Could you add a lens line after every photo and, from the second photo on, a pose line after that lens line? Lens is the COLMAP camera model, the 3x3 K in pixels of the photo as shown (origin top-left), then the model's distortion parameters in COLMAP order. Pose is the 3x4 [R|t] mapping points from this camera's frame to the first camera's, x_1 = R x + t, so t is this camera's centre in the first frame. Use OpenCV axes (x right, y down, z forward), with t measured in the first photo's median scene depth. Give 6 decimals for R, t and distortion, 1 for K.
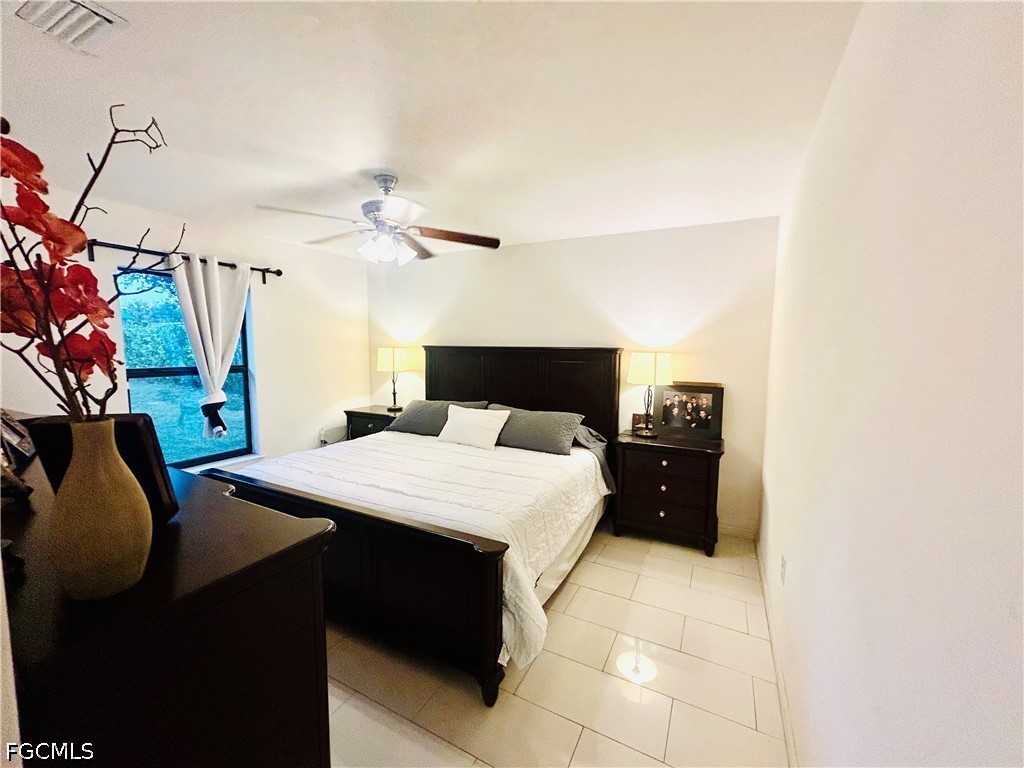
lens RADIAL K [[411.5, 0, 512.4], [0, 411.5, 385.1], [0, 0, 1]] dist [-0.001577, 0.000971]
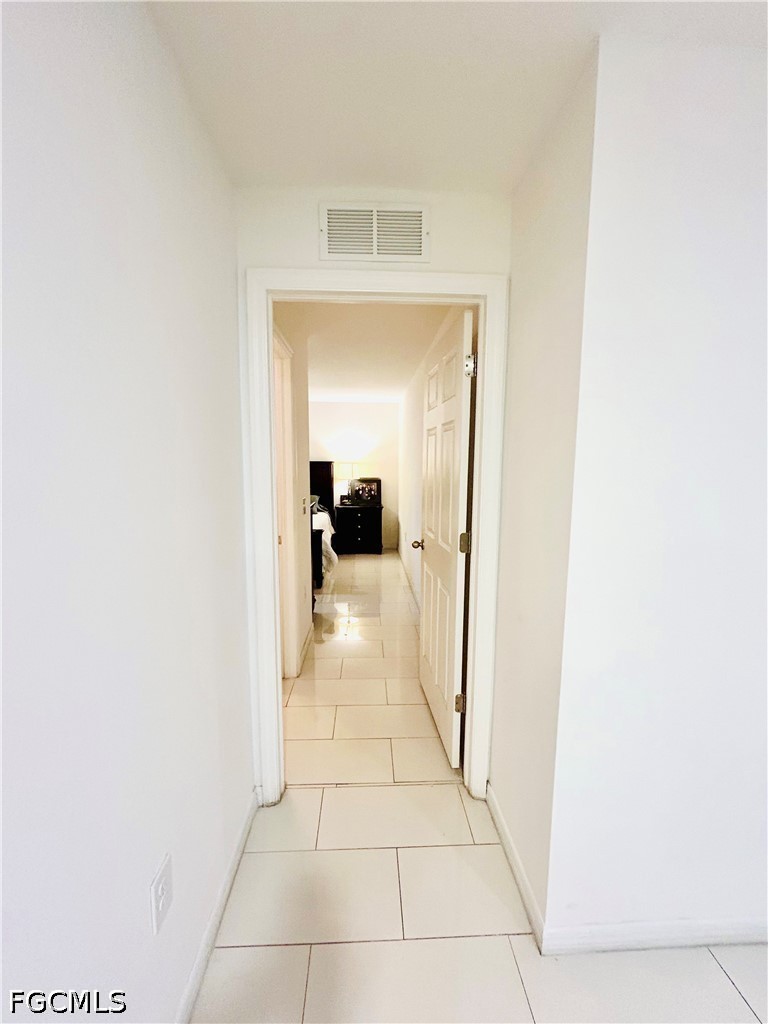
lens RADIAL K [[411.5, 0, 384.0], [0, 411.5, 512.0], [0, 0, 1]] dist [-0.001577, 0.000971]
pose [[0.870046, -0.065209, 0.488638, -0.523520], [0.048222, 0.997717, 0.047285, 0.072554], [-0.490606, -0.017577, 0.871204, -0.863868]]
